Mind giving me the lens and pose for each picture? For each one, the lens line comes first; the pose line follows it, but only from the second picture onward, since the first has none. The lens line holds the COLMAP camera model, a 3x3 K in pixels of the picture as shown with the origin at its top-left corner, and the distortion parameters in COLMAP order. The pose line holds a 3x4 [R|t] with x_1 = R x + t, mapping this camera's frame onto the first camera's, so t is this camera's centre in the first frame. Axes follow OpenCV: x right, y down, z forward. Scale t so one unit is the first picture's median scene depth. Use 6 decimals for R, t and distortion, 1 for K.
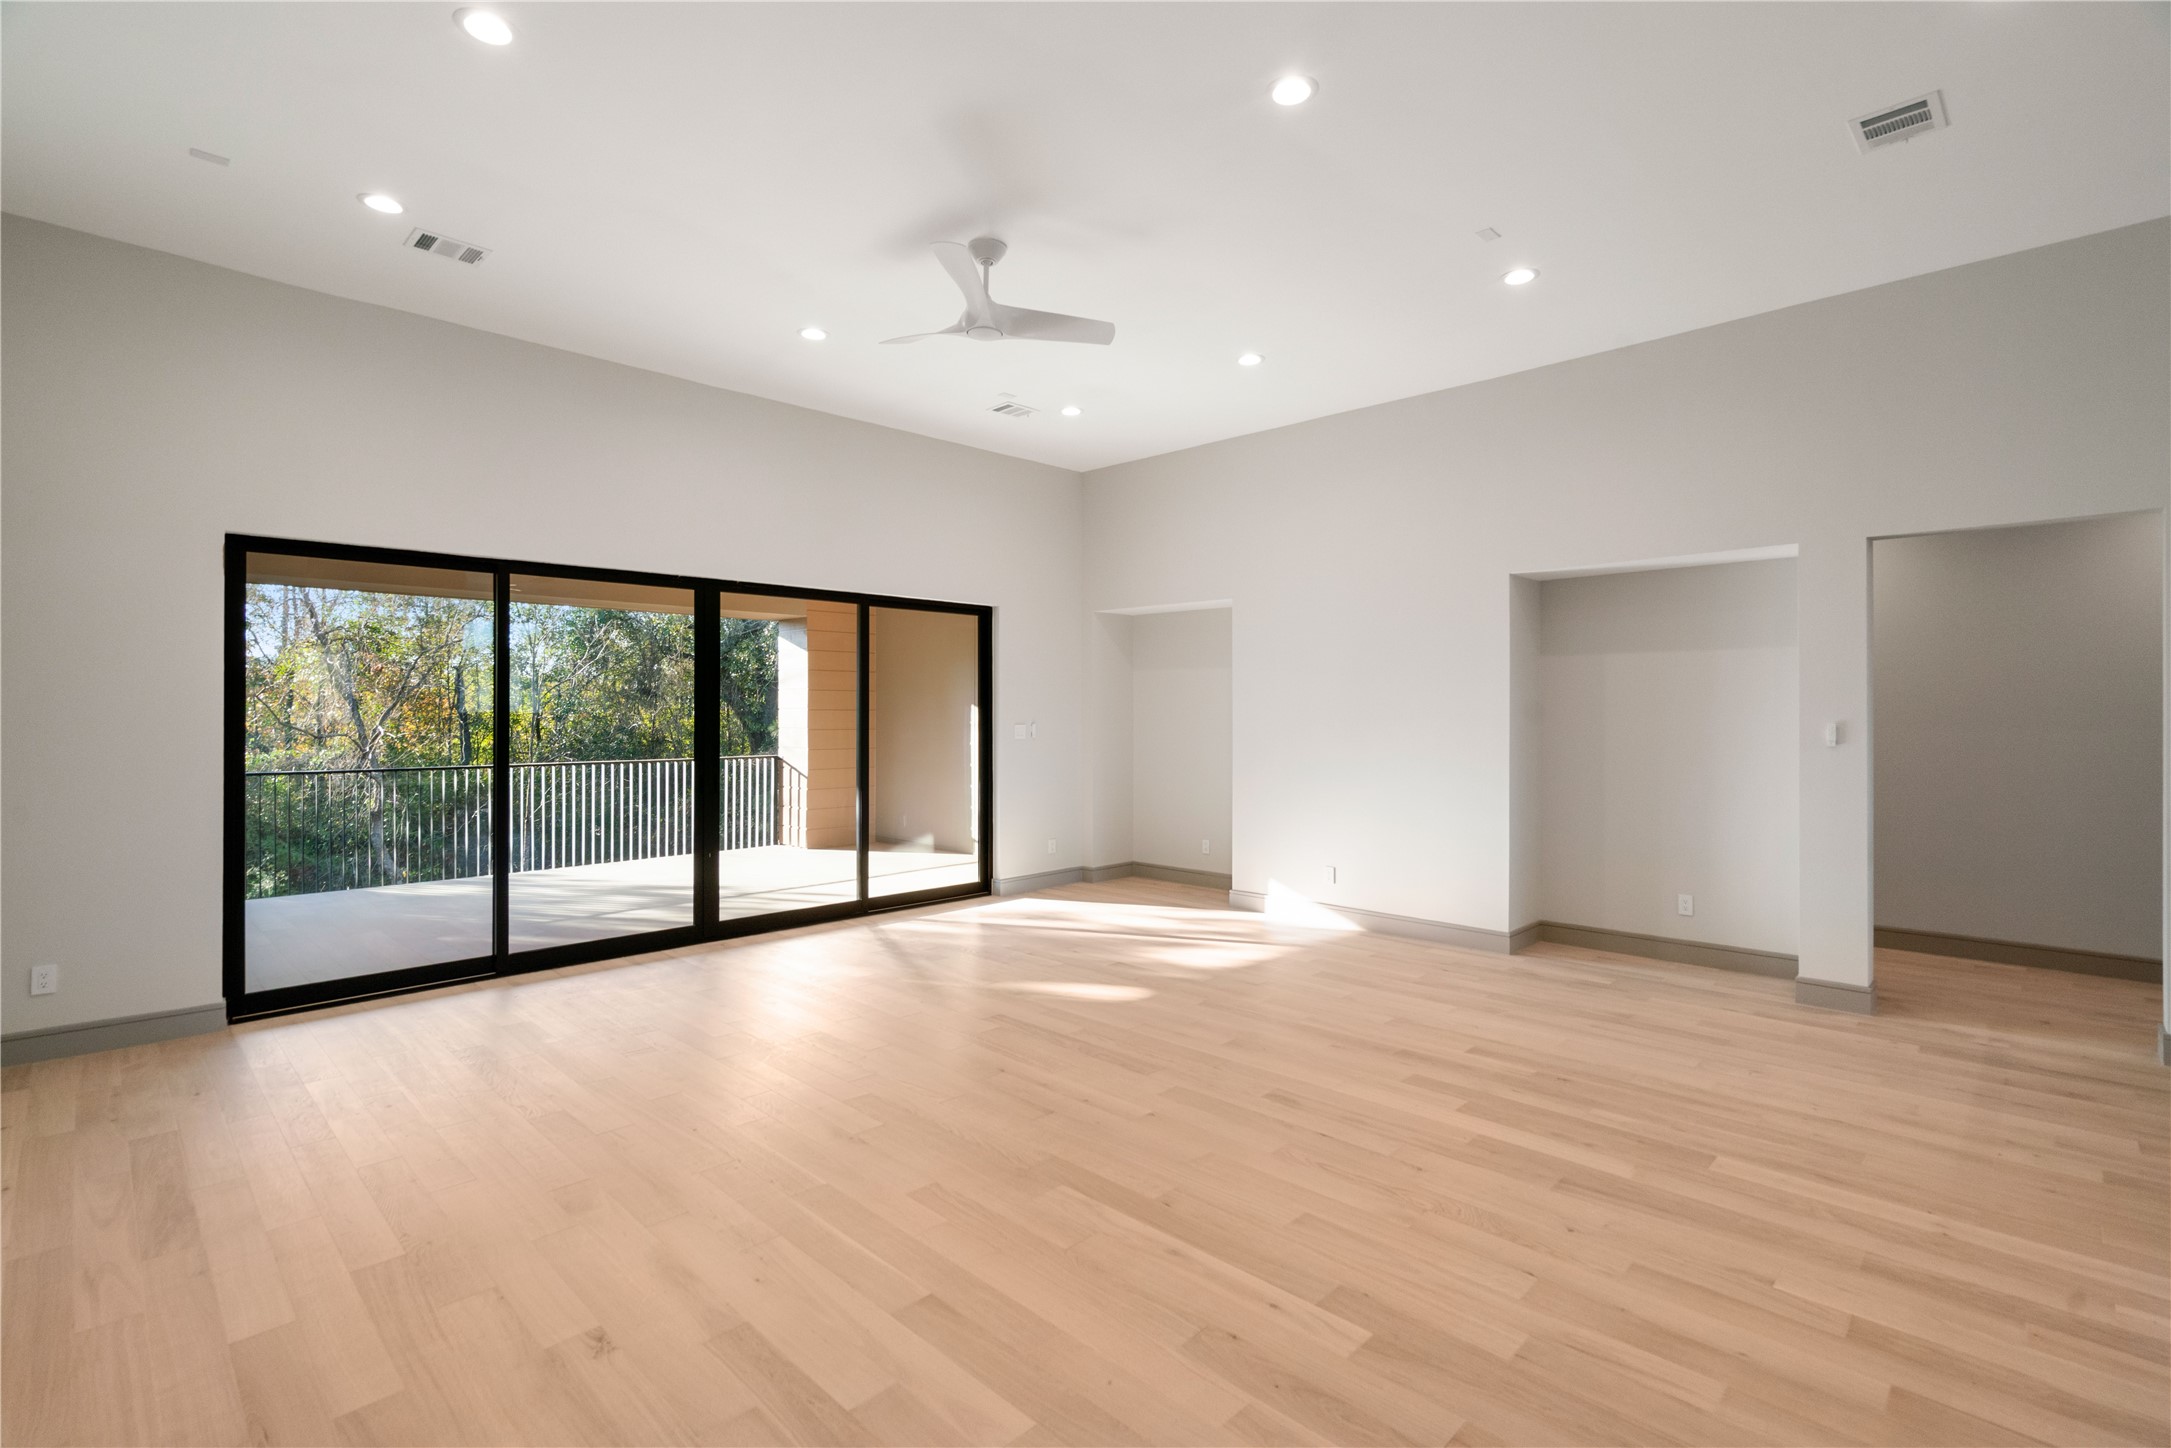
lens RADIAL K [[1007.1, 0, 1091.0], [0, 1007.1, 716.1], [0, 0, 1]] dist [-0.005438, 0.001550]
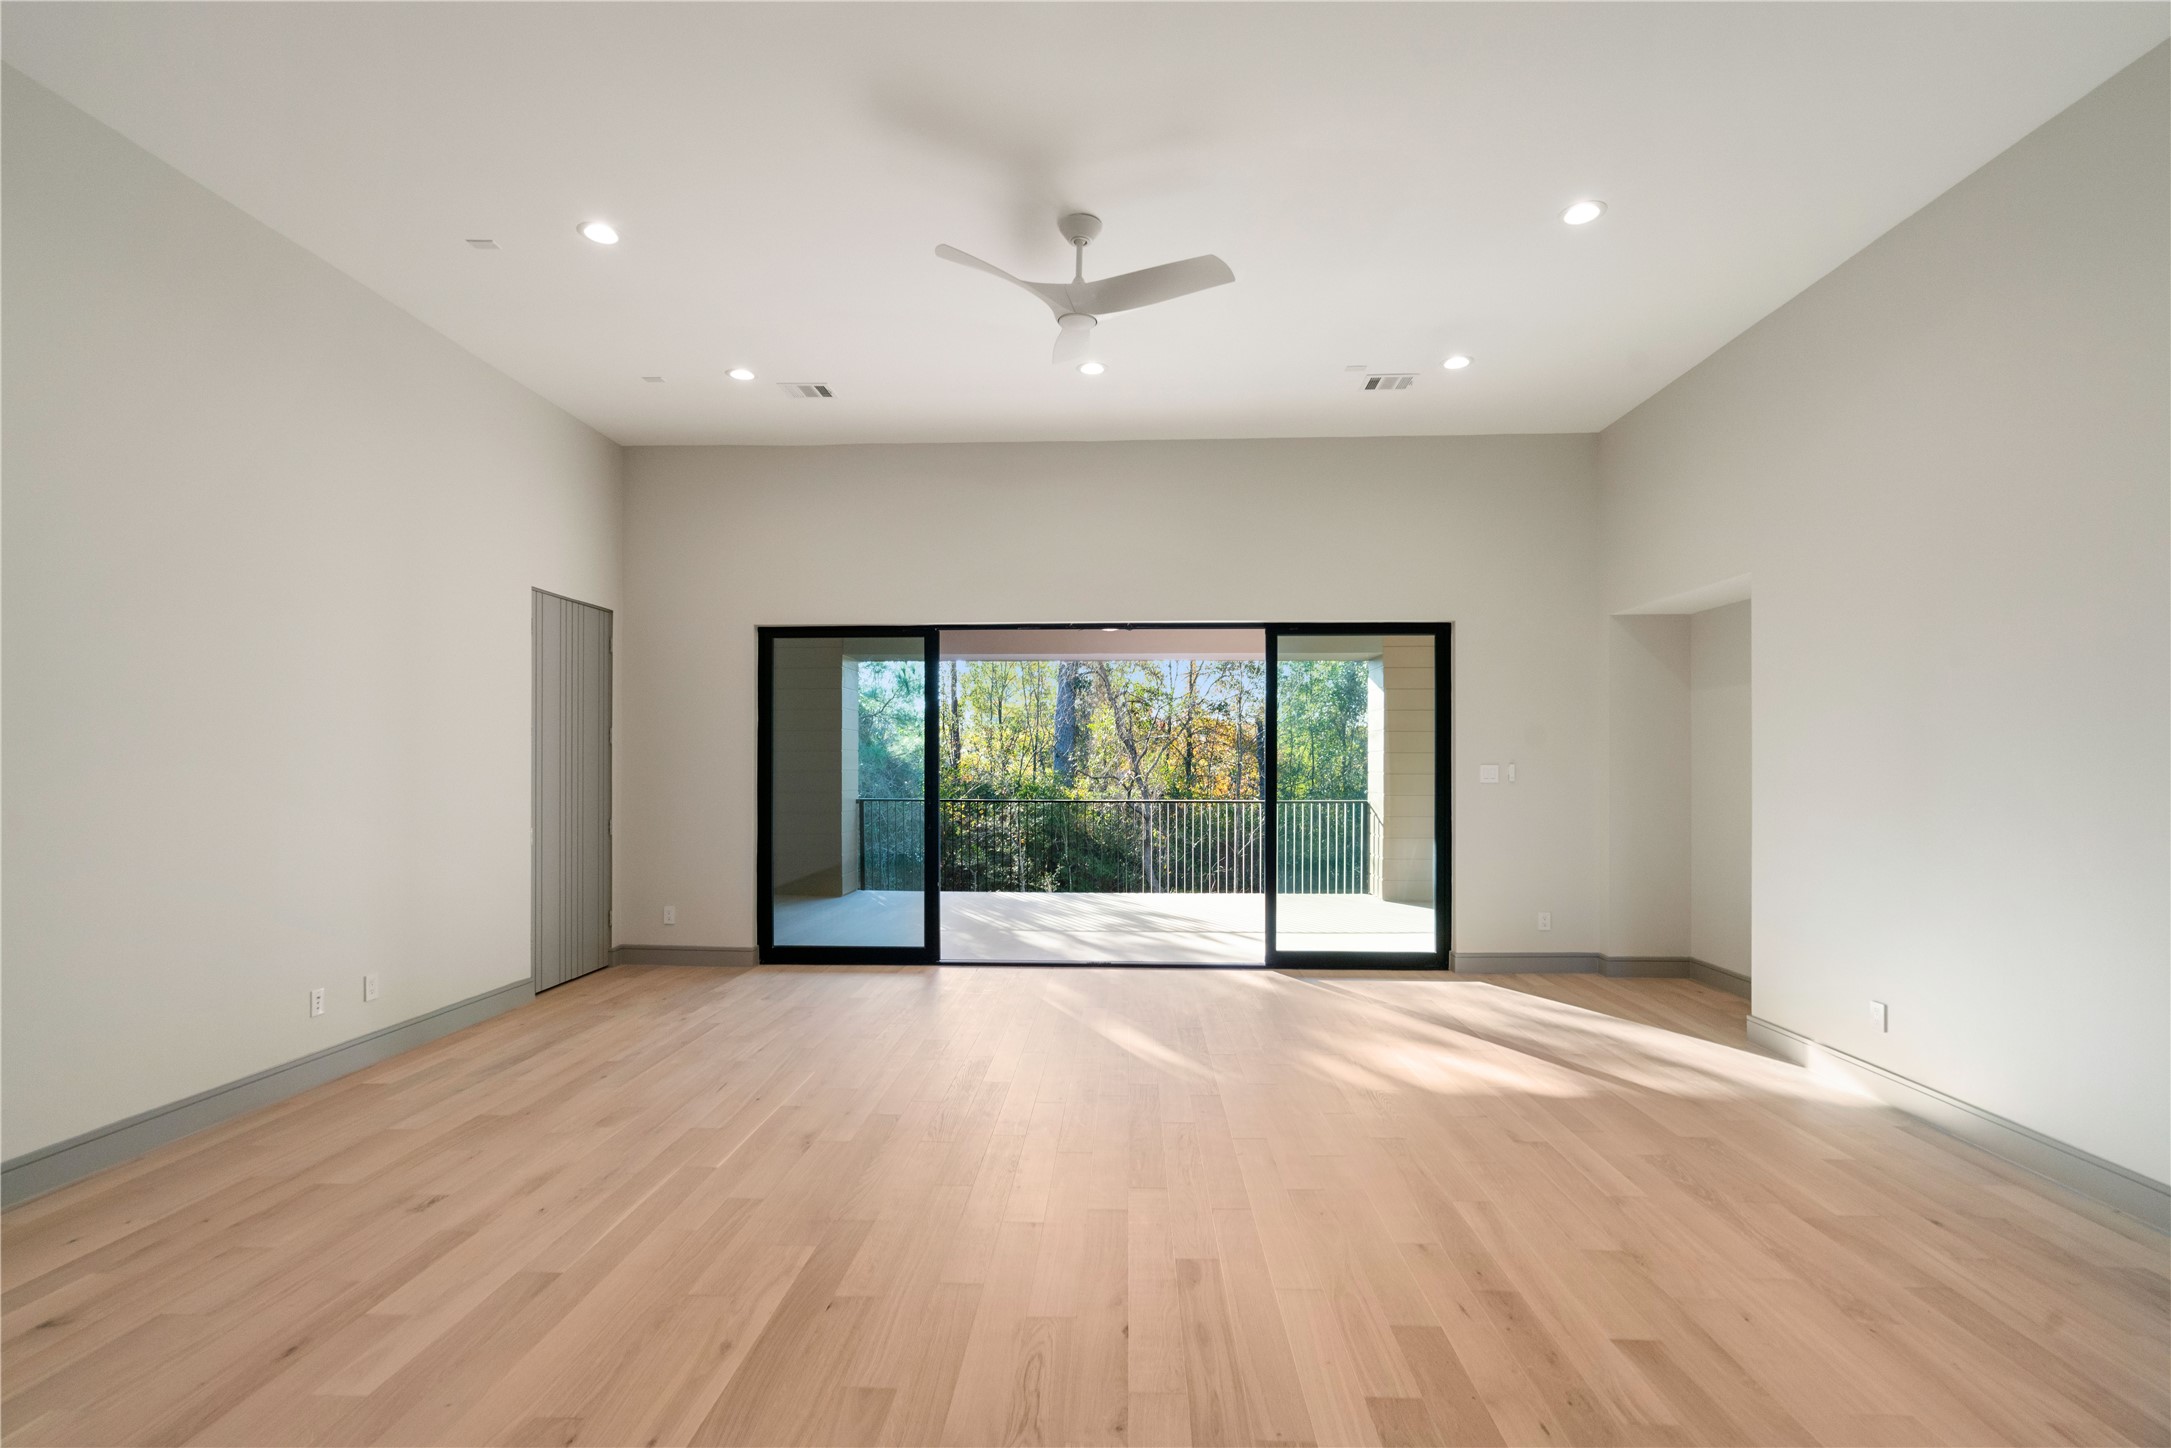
lens RADIAL K [[1007.1, 0, 1086.3], [0, 1007.1, 764.0], [0, 0, 1]] dist [-0.005438, 0.001550]
pose [[0.662042, -0.000146, -0.749467, 0.522816], [-0.004190, 0.999984, -0.003896, 0.019970], [0.749455, 0.005719, 0.662030, 0.369177]]
